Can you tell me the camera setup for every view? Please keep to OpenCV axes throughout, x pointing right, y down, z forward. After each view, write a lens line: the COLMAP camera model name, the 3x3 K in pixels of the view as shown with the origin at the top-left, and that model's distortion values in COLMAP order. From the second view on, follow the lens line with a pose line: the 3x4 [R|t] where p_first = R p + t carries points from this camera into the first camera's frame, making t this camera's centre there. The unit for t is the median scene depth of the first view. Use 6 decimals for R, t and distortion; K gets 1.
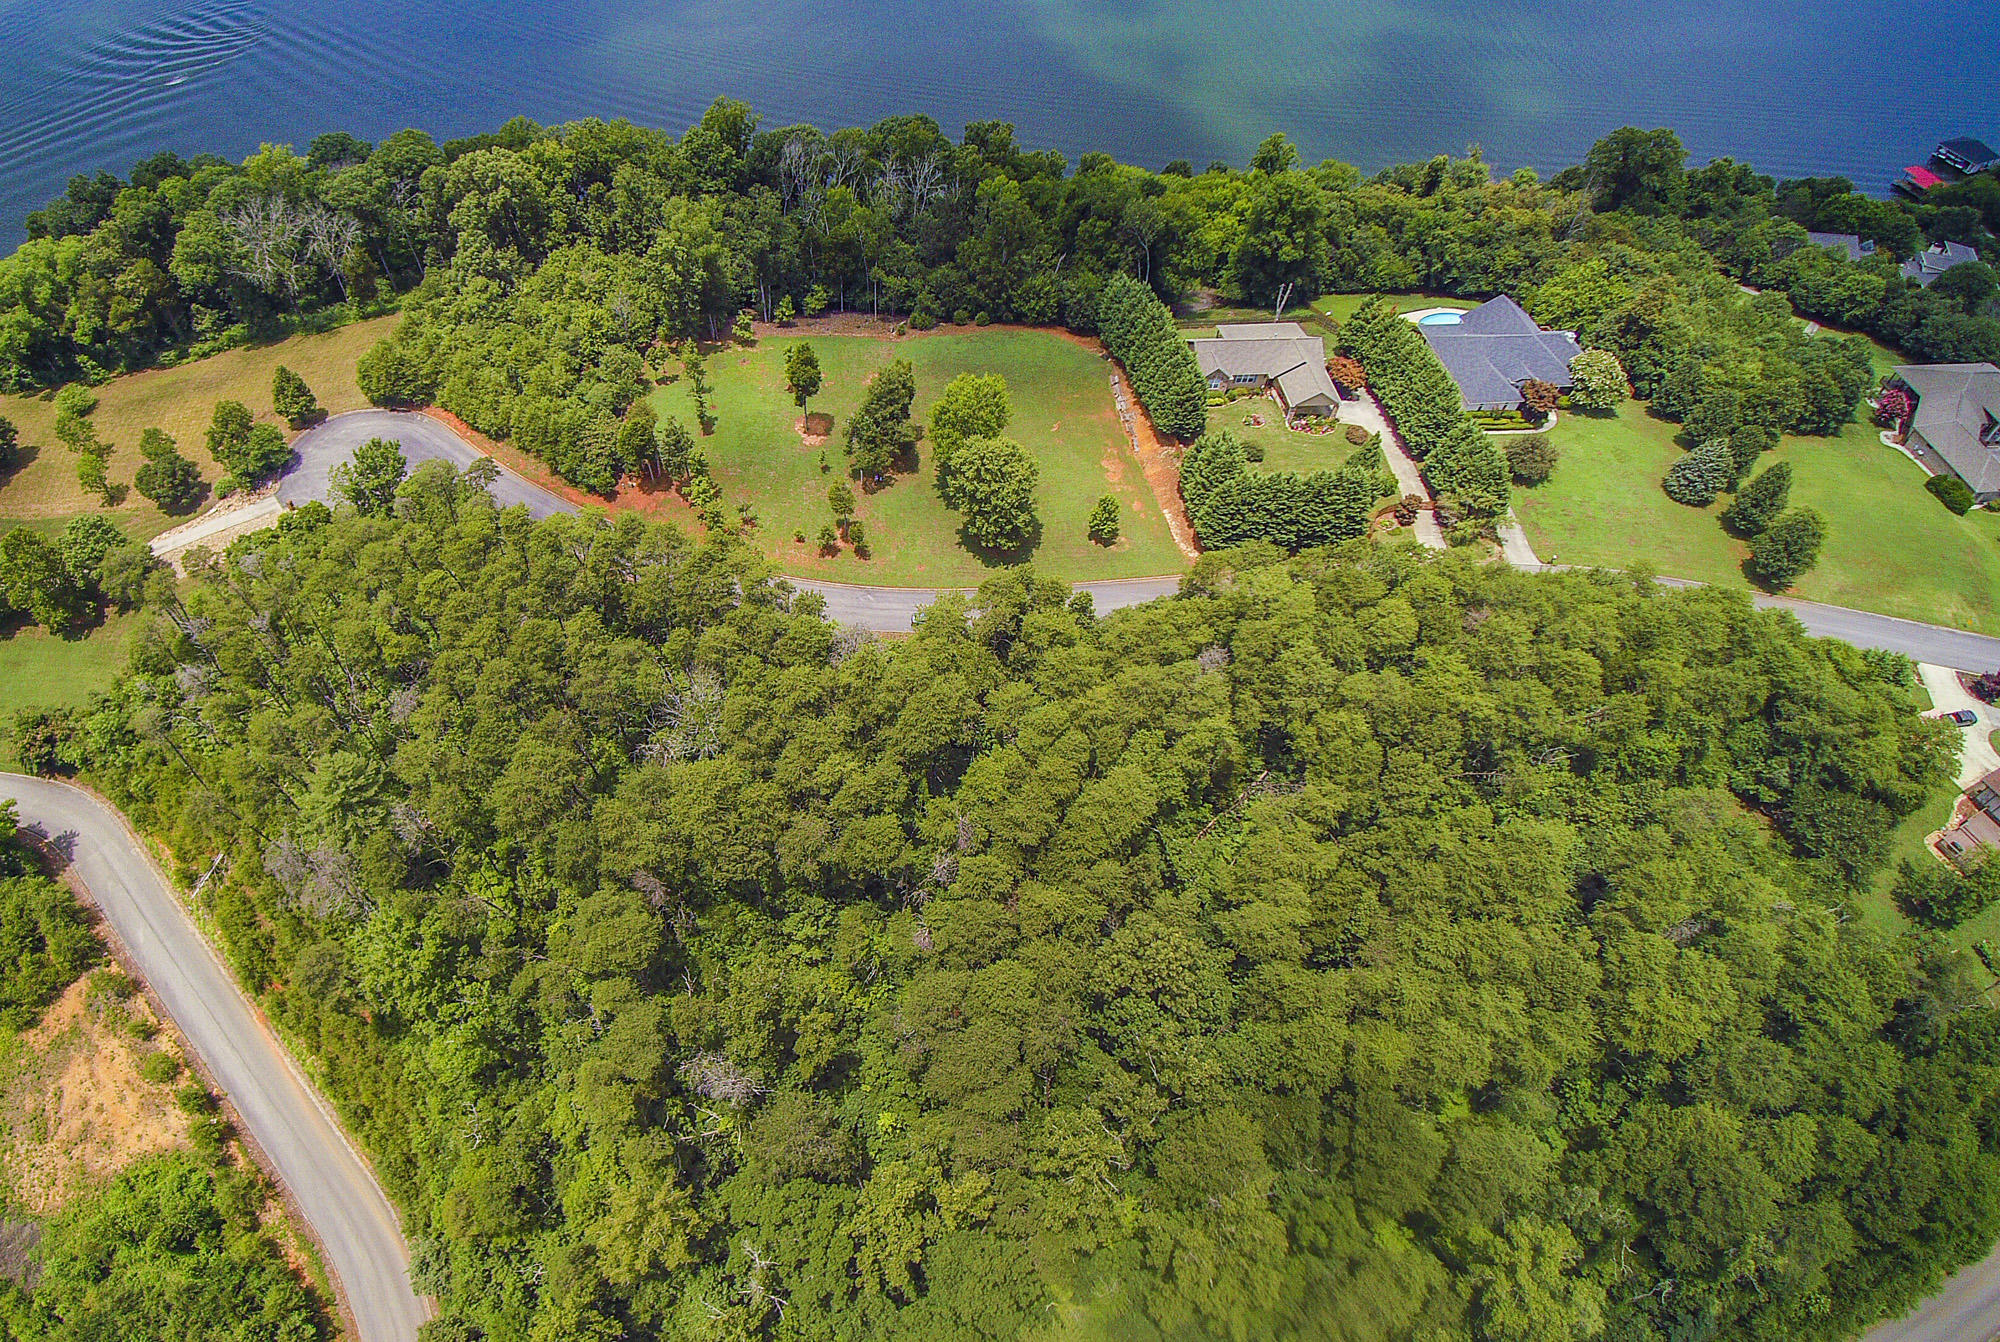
lens RADIAL K [[1122.8, 0, 867.3], [0, 1122.8, 663.3], [0, 0, 1]] dist [-0.029222, -0.017765]
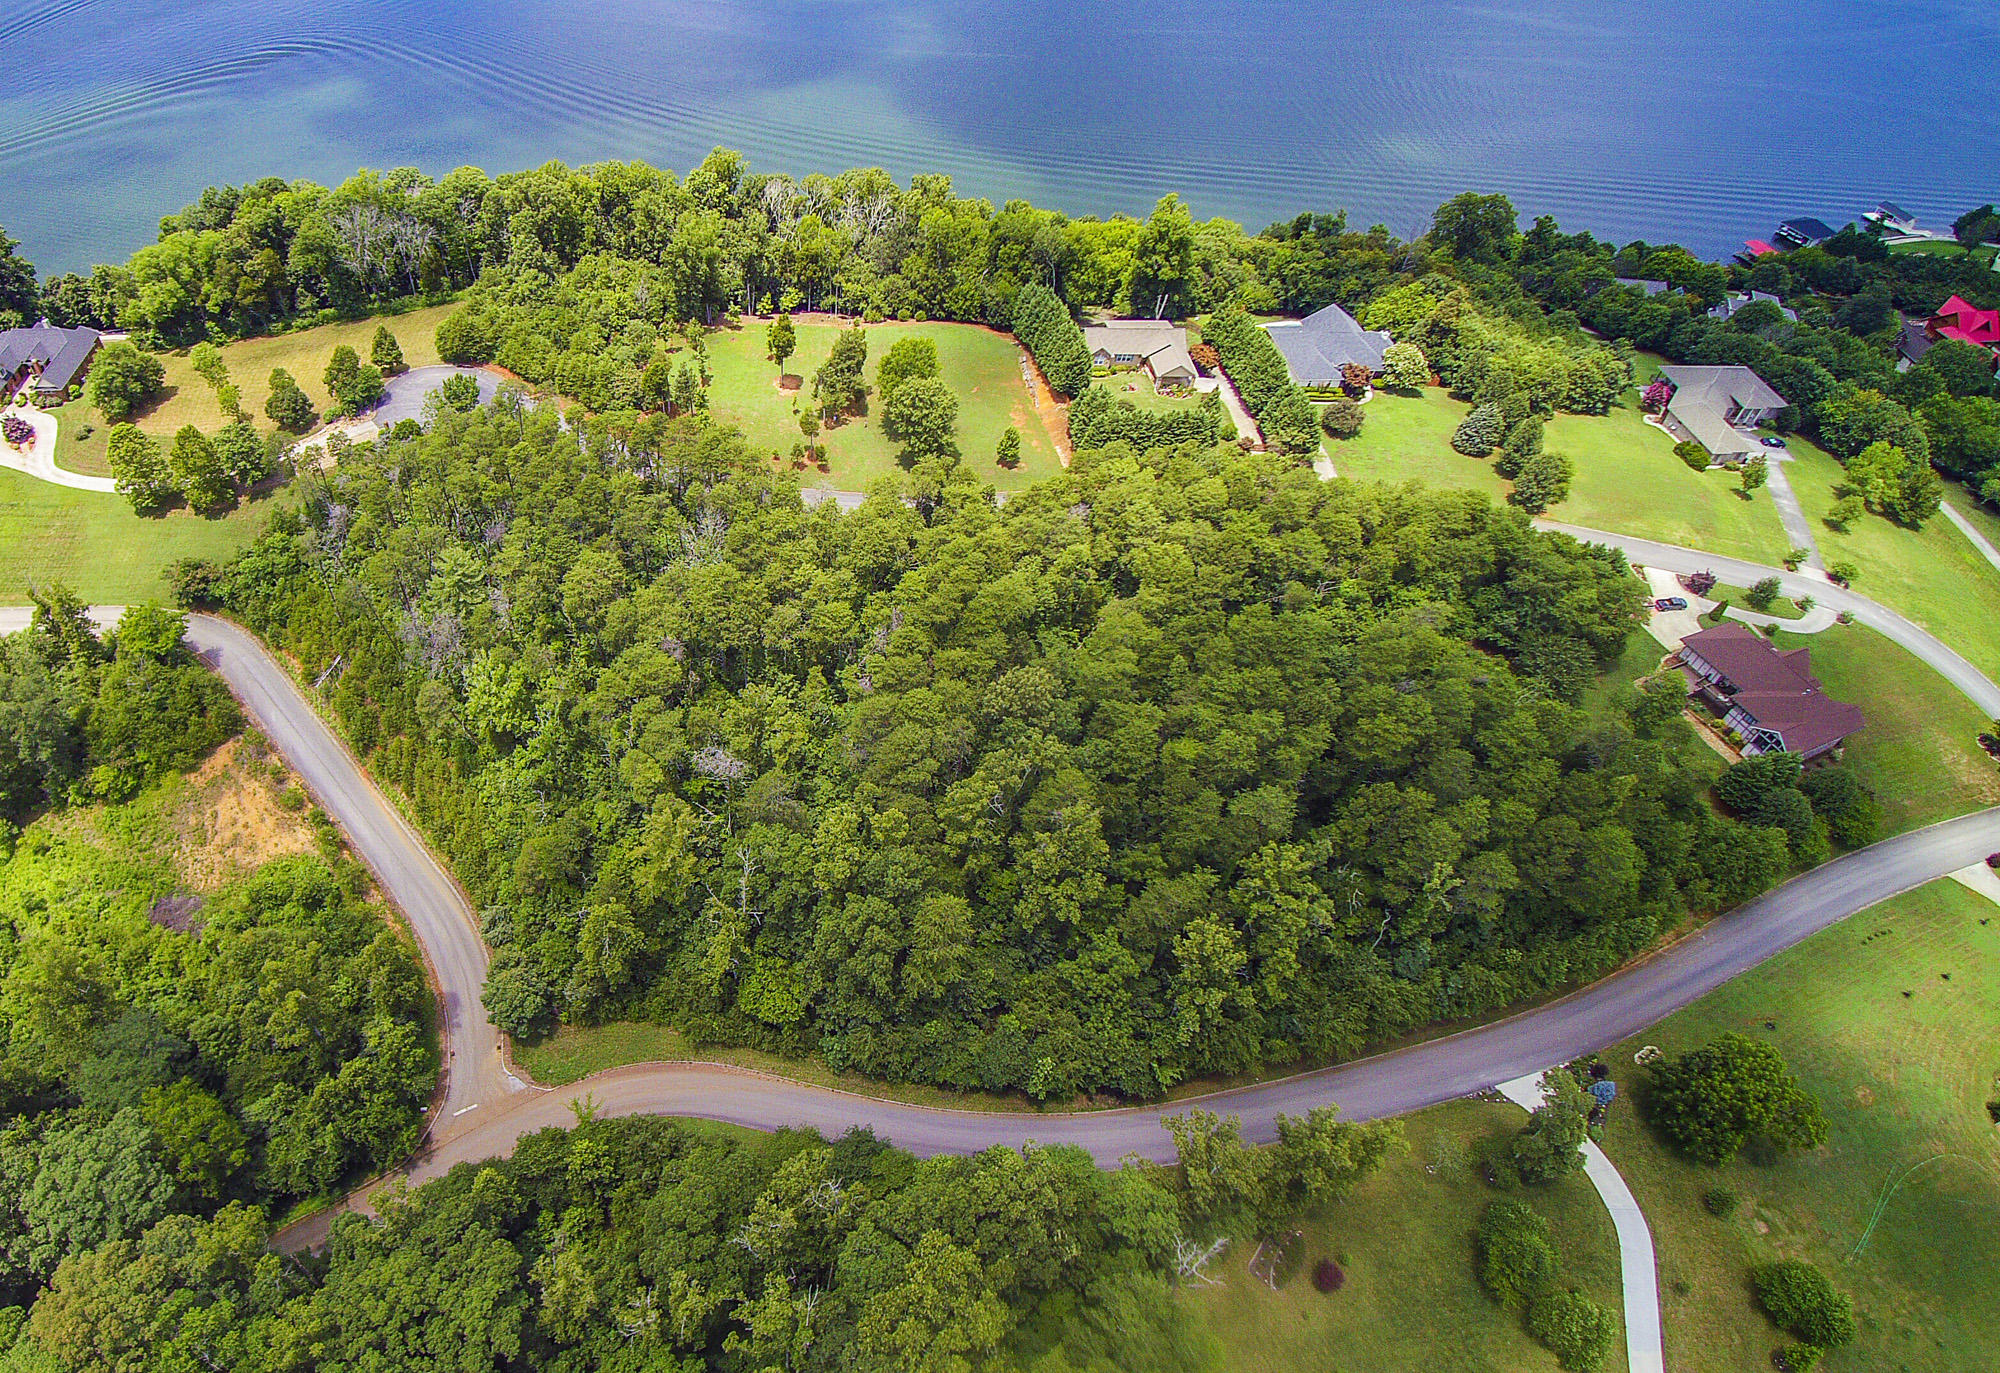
lens RADIAL K [[1159.4, 0, 762.7], [0, 1159.4, 669.9], [0, 0, 1]] dist [-0.027616, -0.020410]
pose [[0.998837, 0.037113, -0.030790, -0.023049], [-0.039572, 0.995720, -0.083522, 0.233102], [0.027559, 0.084643, 0.996030, -0.307906]]
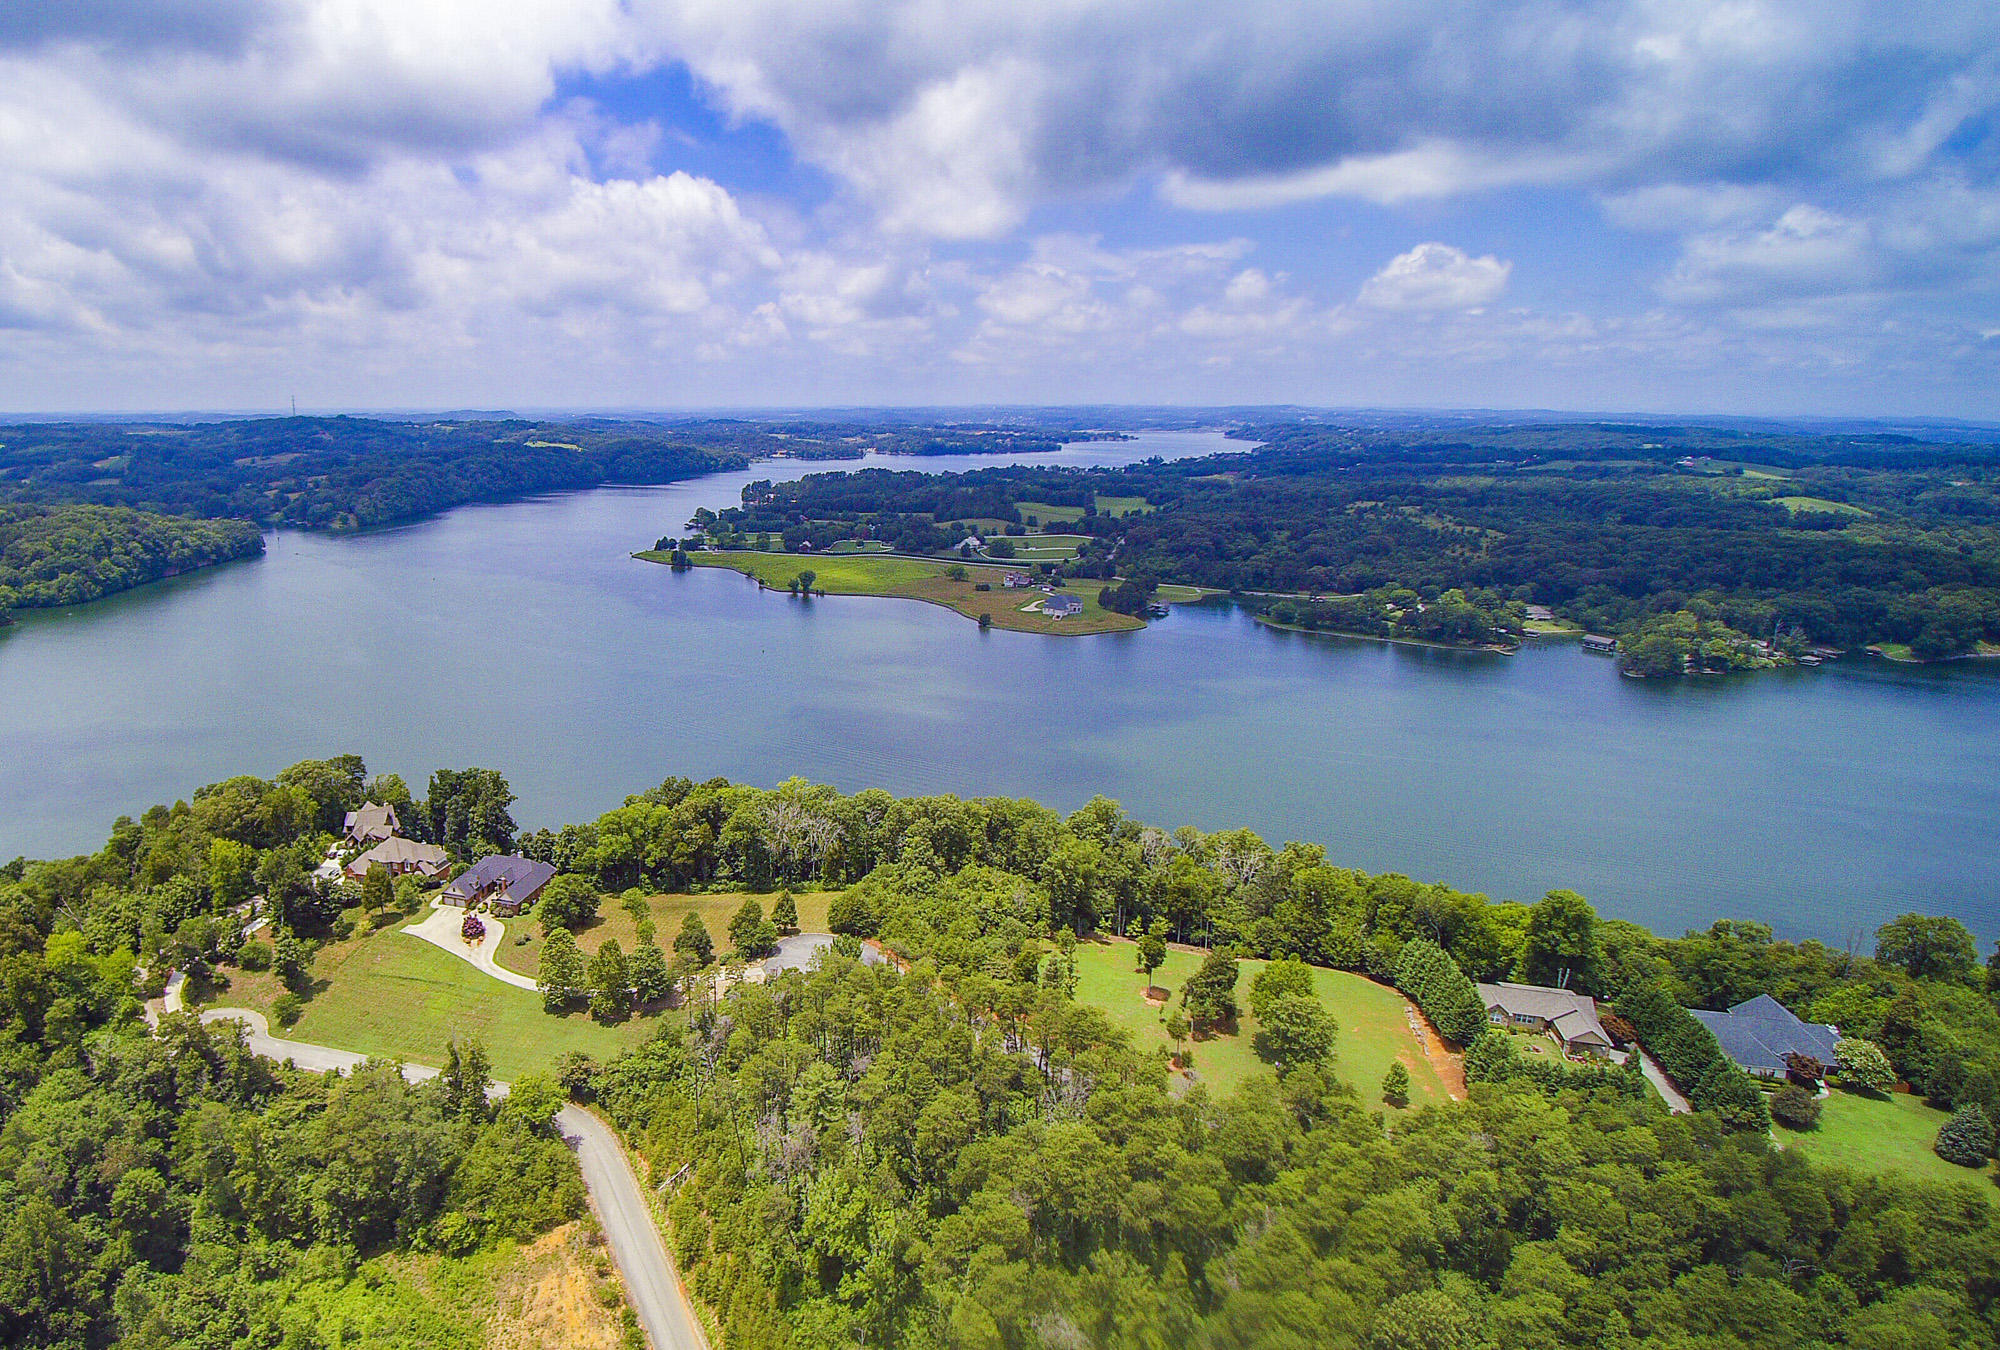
lens RADIAL K [[1140.1, 0, 757.4], [0, 1140.1, 660.7], [0, 0, 1]] dist [-0.030190, -0.017642]
pose [[0.929163, 0.080577, -0.360781, -0.033445], [-0.287605, 0.770721, -0.568571, 0.382529], [0.232248, 0.632058, 0.739300, -0.349282]]
